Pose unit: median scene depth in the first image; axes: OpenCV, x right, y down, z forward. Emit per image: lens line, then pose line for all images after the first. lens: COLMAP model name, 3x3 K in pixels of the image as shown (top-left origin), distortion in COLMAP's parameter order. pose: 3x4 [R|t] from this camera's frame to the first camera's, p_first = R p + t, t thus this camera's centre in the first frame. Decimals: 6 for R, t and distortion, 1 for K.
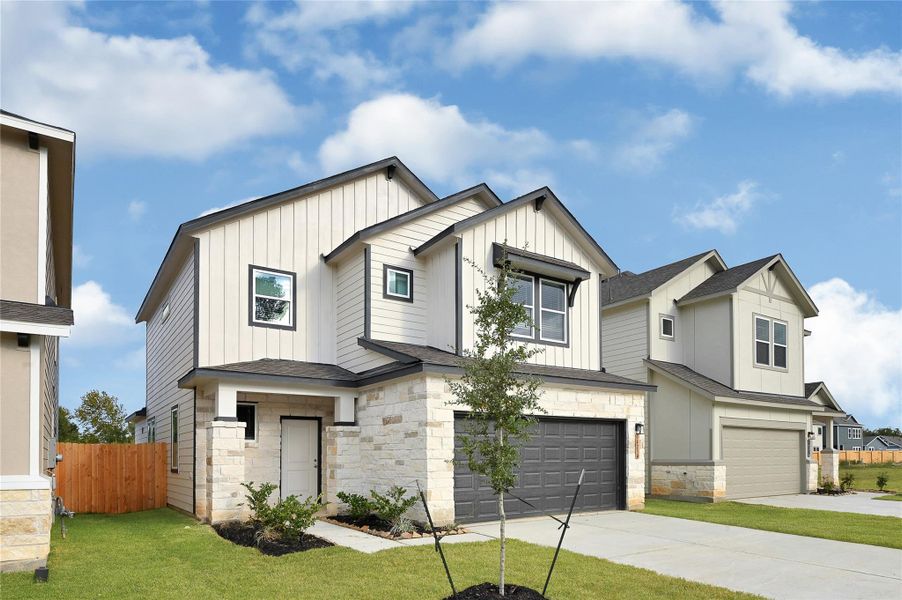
lens RADIAL K [[535.8, 0, 451.1], [0, 535.8, 314.5], [0, 0, 1]] dist [-0.002523, -0.000045]
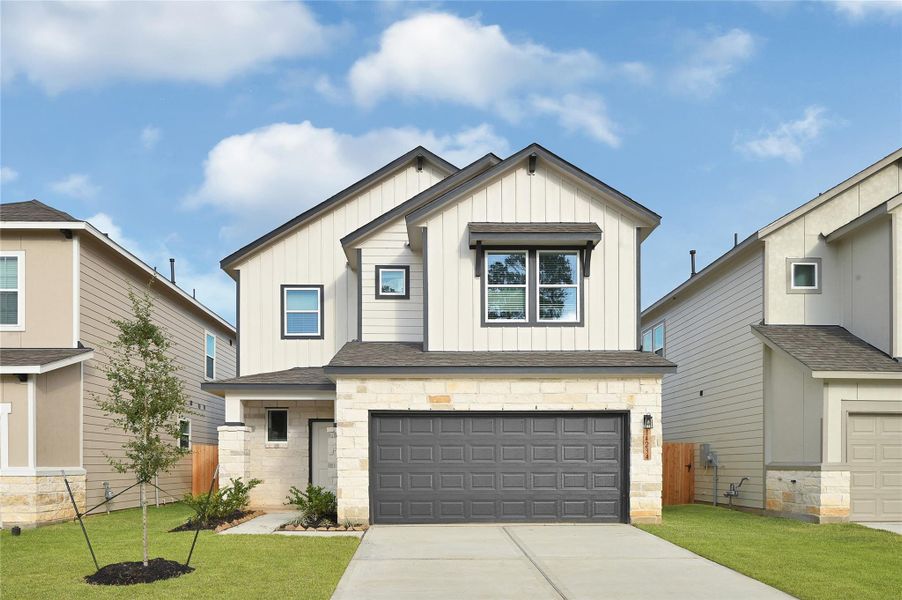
lens RADIAL K [[630.4, 0, 452.2], [0, 630.4, 288.9], [0, 0, 1]] dist [0.000639, -0.002295]
pose [[0.842941, -0.137008, -0.520268, 0.607620], [0.134181, 0.990010, -0.043310, 0.020726], [0.521004, -0.033302, 0.852904, 0.062953]]
